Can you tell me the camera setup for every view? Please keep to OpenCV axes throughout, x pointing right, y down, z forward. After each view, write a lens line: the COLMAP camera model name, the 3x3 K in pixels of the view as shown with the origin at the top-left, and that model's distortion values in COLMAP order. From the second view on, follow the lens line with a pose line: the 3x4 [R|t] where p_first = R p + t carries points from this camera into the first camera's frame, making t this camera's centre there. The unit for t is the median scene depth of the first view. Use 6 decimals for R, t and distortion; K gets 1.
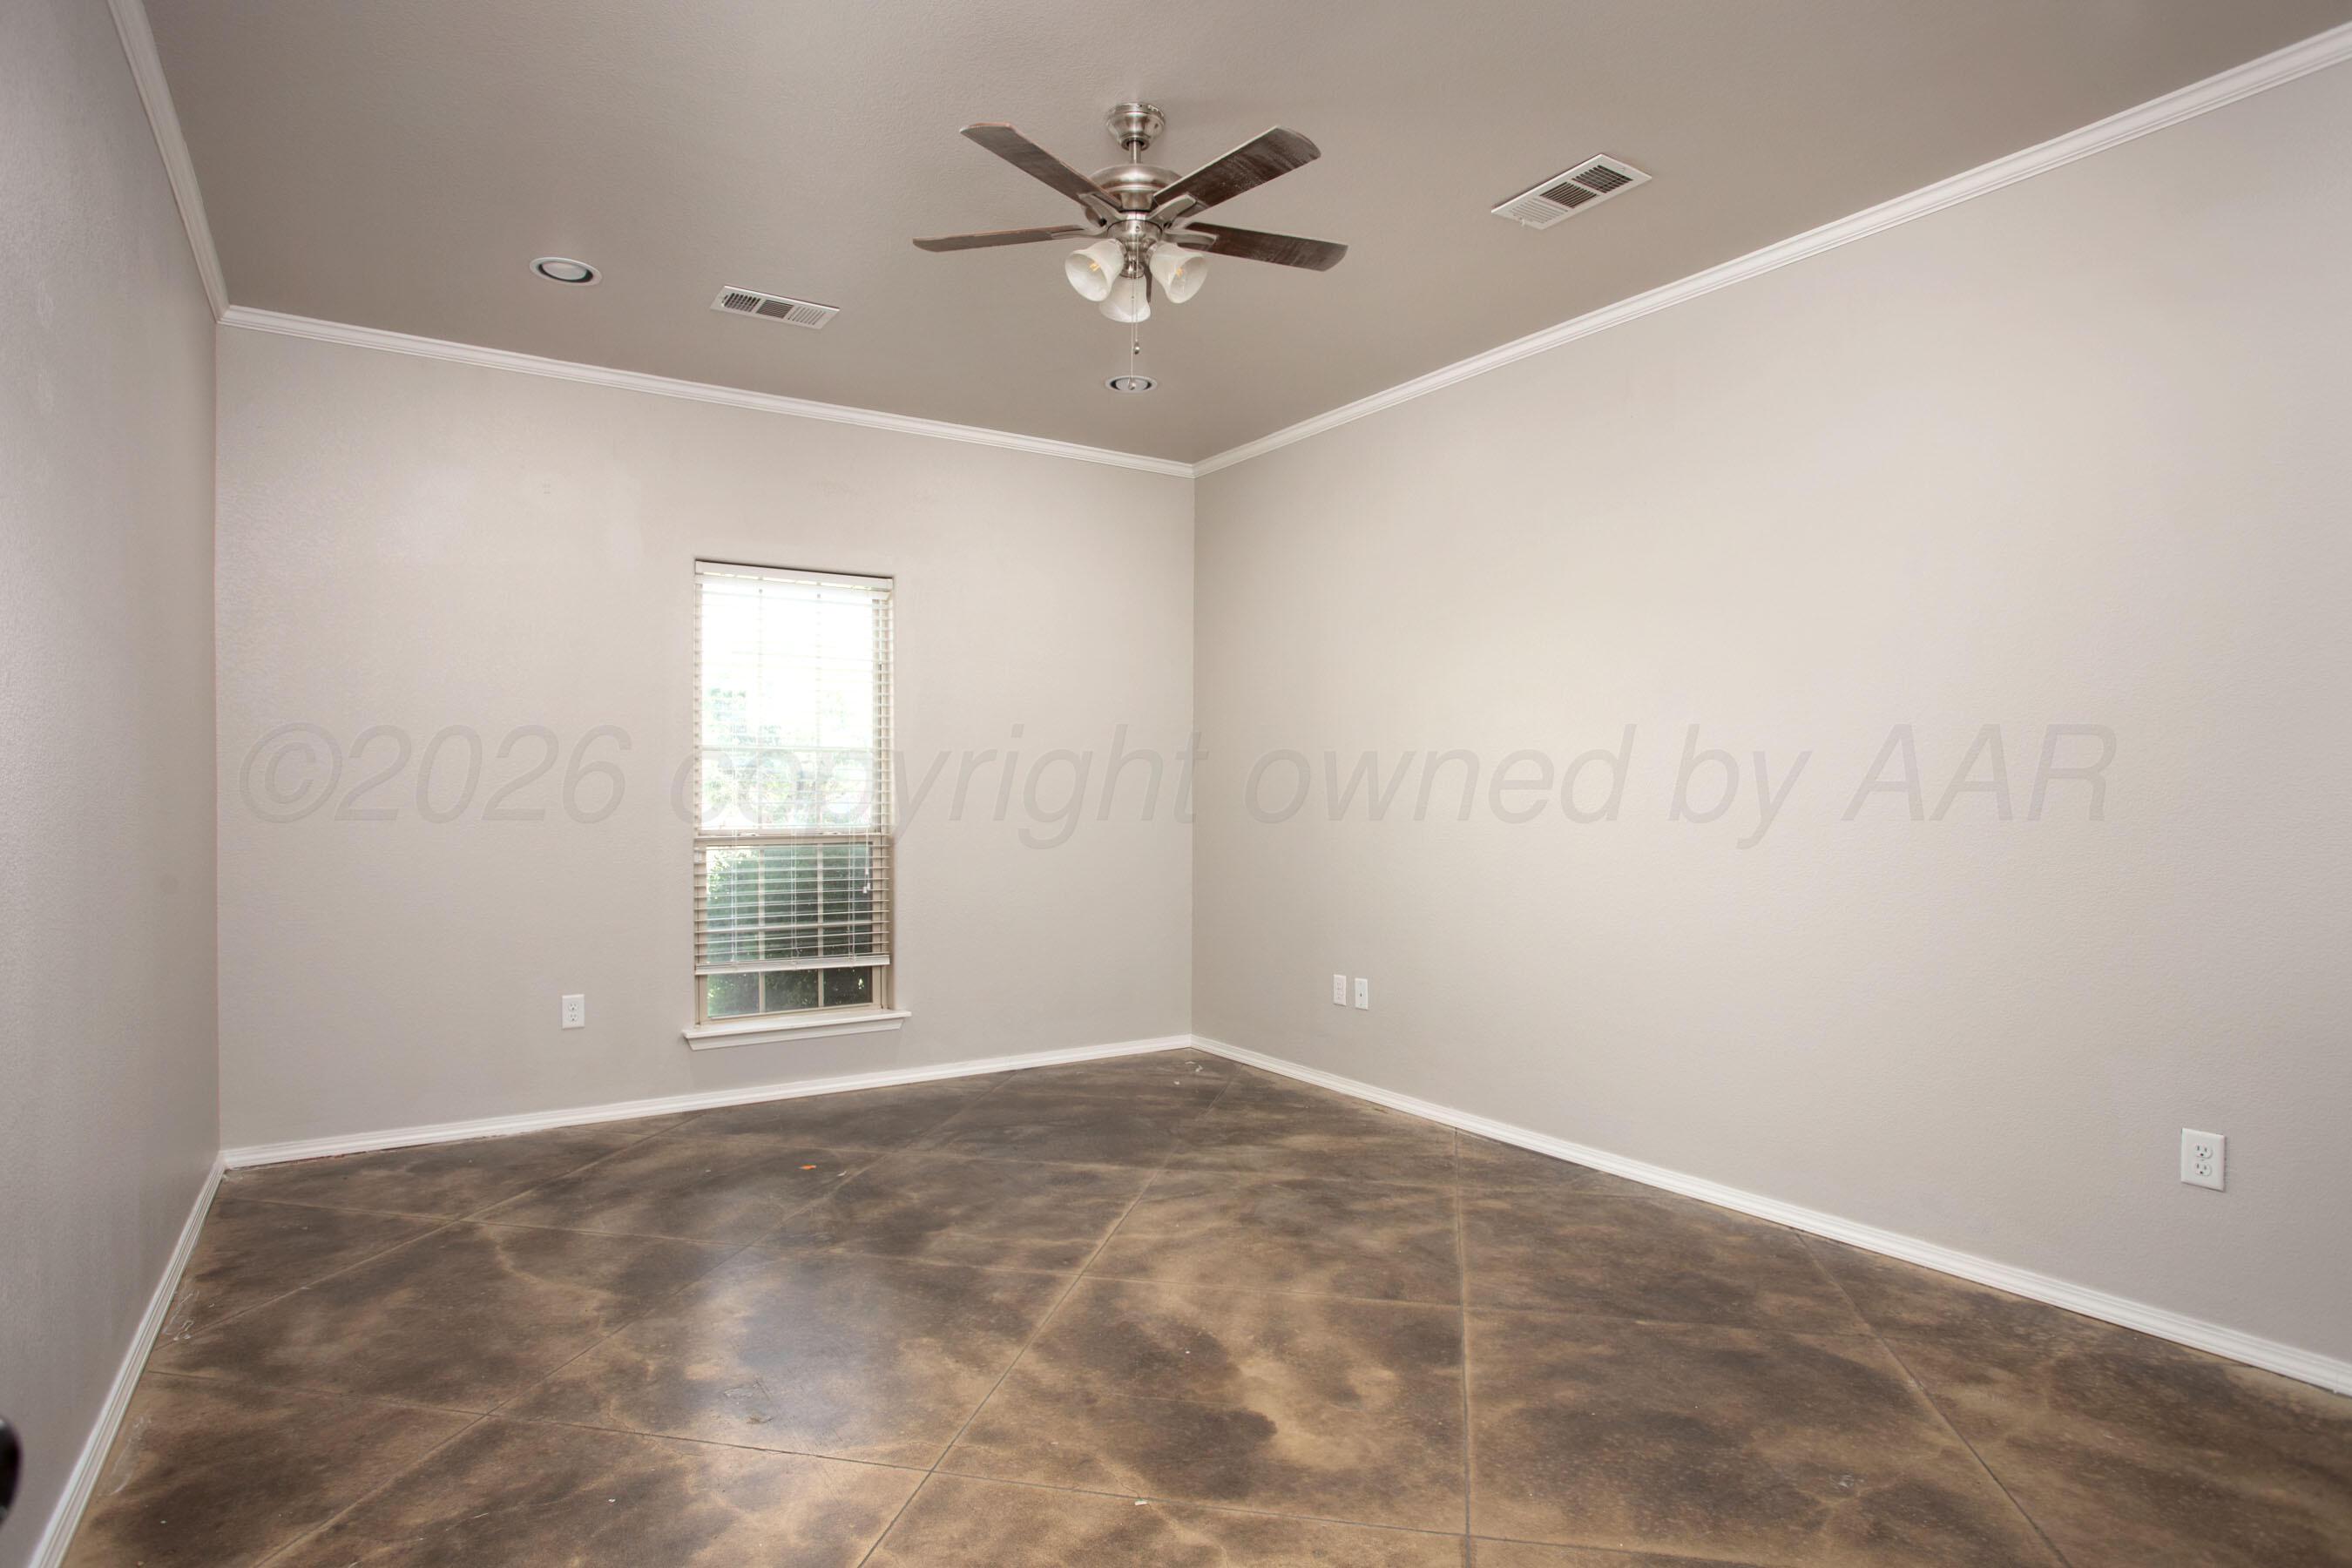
lens RADIAL K [[1253.7, 0, 1168.6], [0, 1253.7, 793.8], [0, 0, 1]] dist [-0.061723, 0.049720]
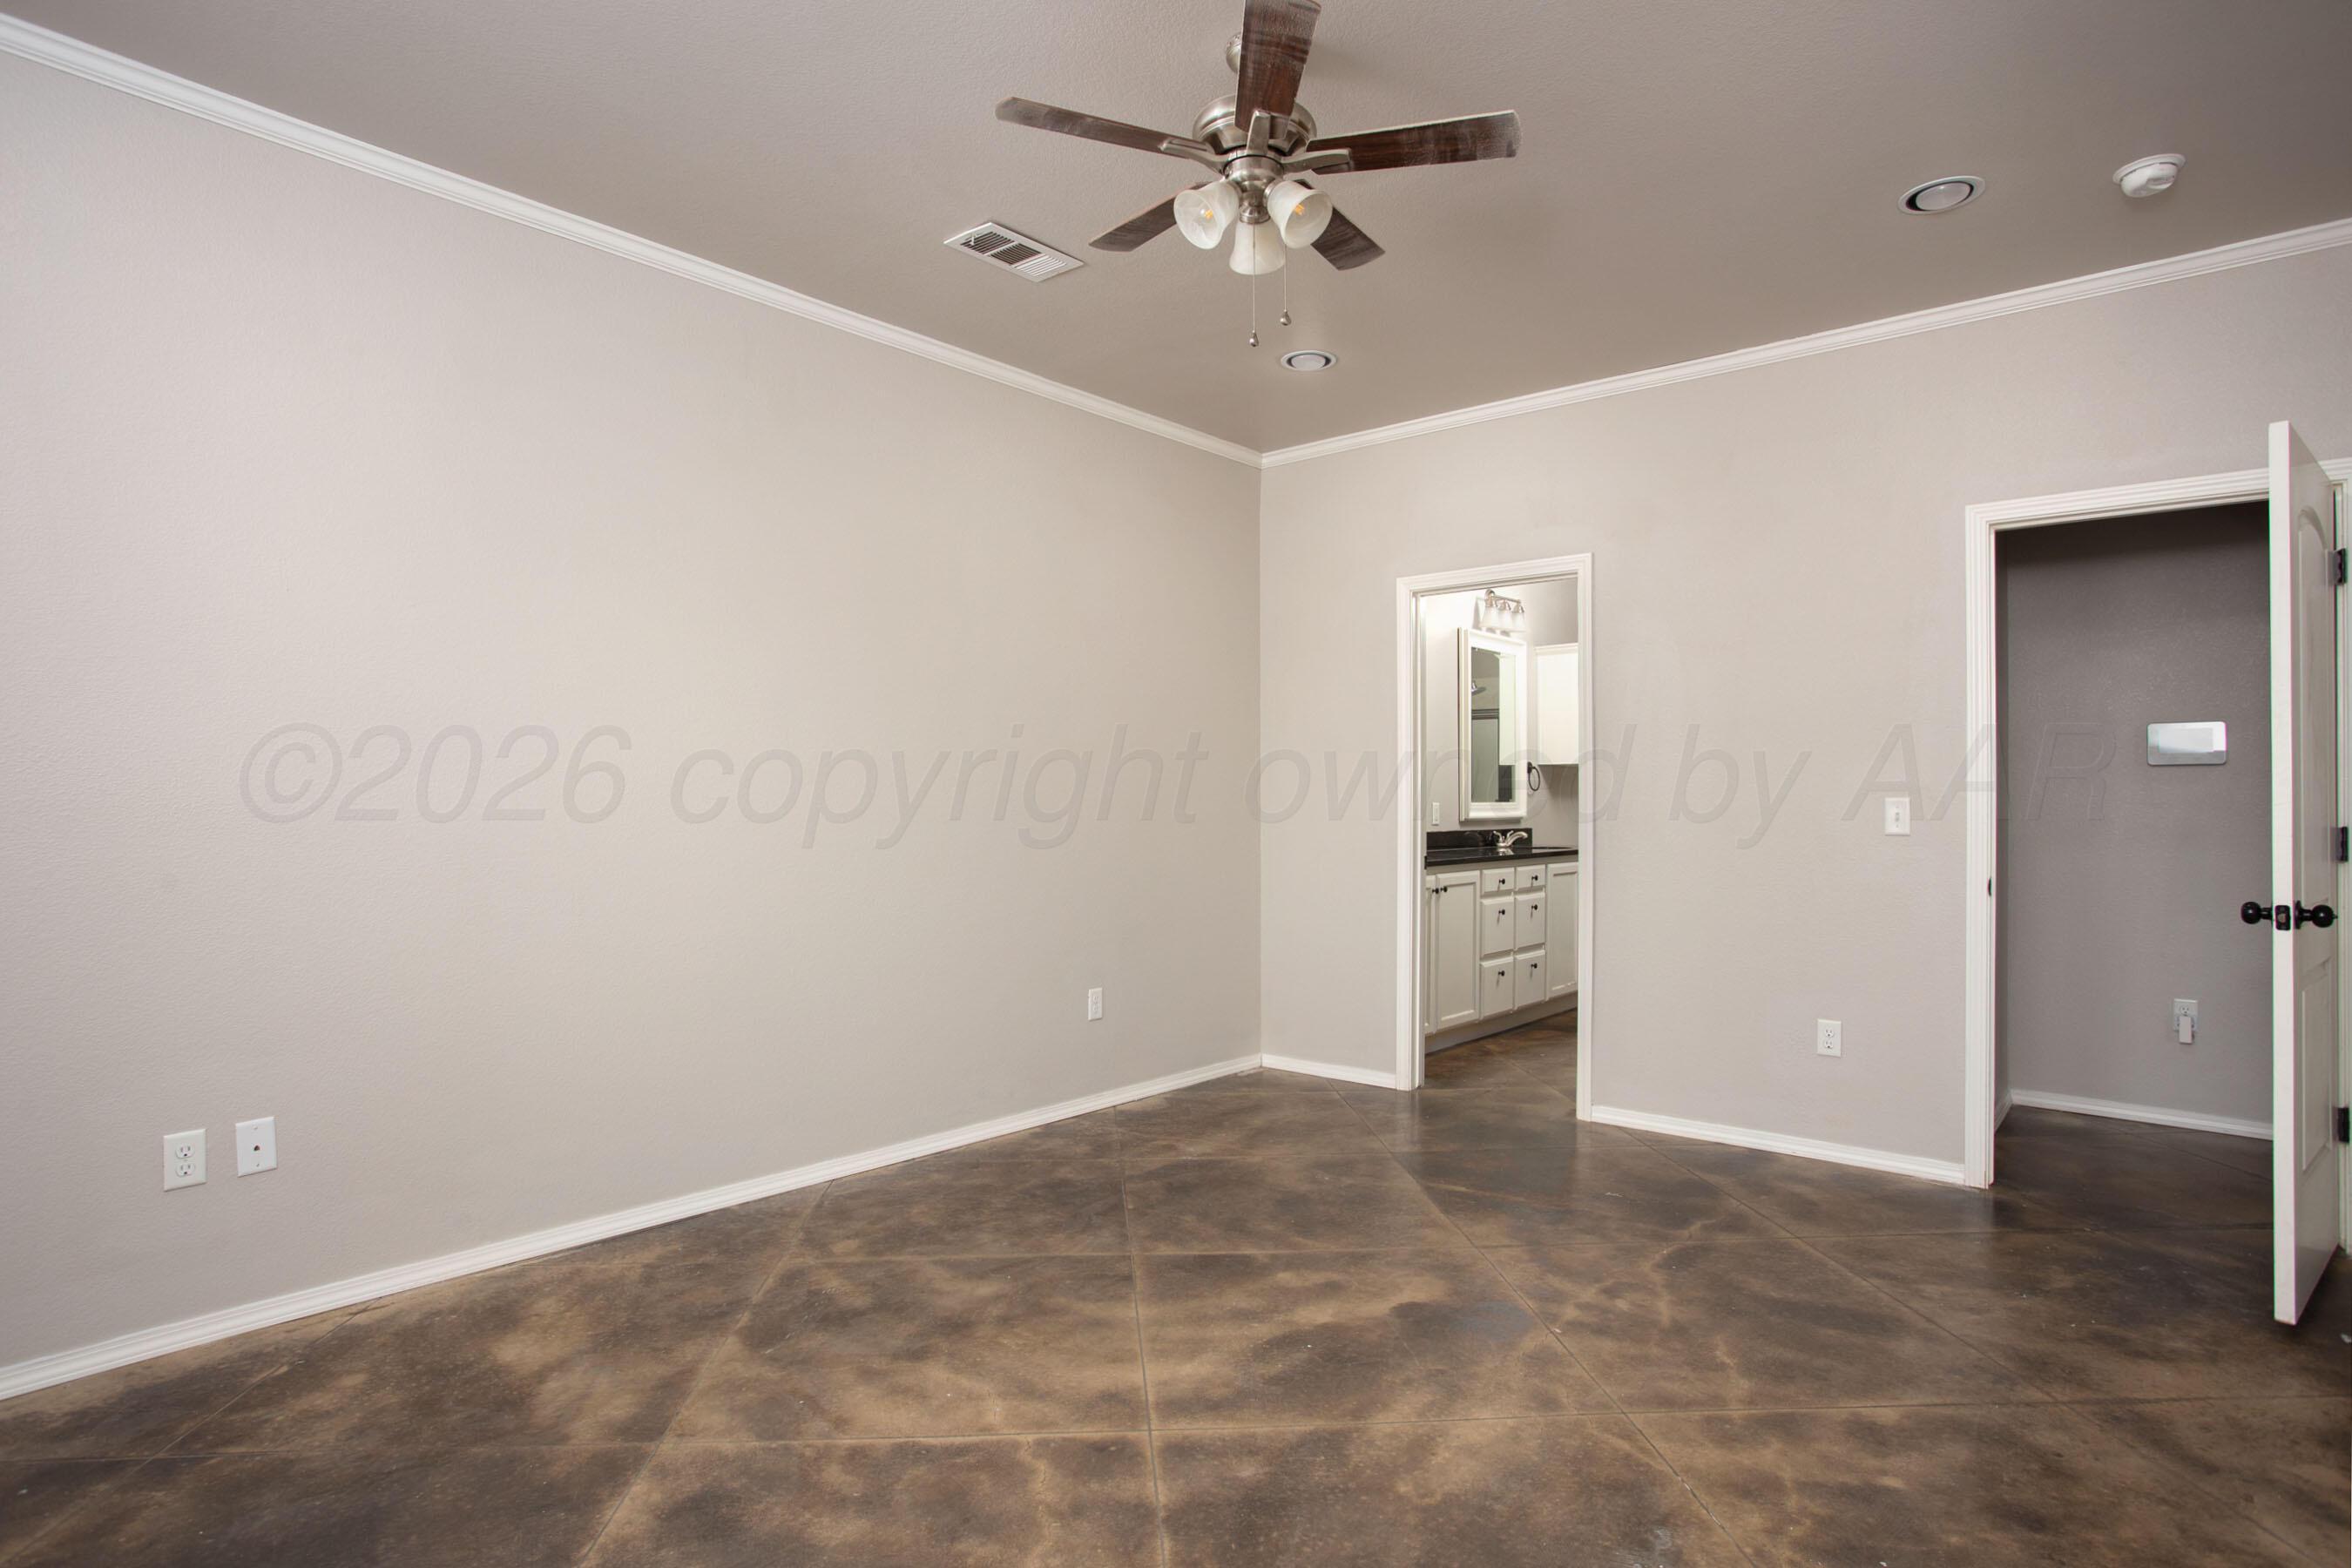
lens RADIAL K [[1253.7, 0, 1168.6], [0, 1253.7, 793.8], [0, 0, 1]] dist [-0.061723, 0.049720]
pose [[-0.287205, 0.006213, 0.957849, -0.766452], [-0.006083, 0.999947, -0.008310, 0.001261], [-0.957850, -0.008213, -0.287151, 1.151203]]
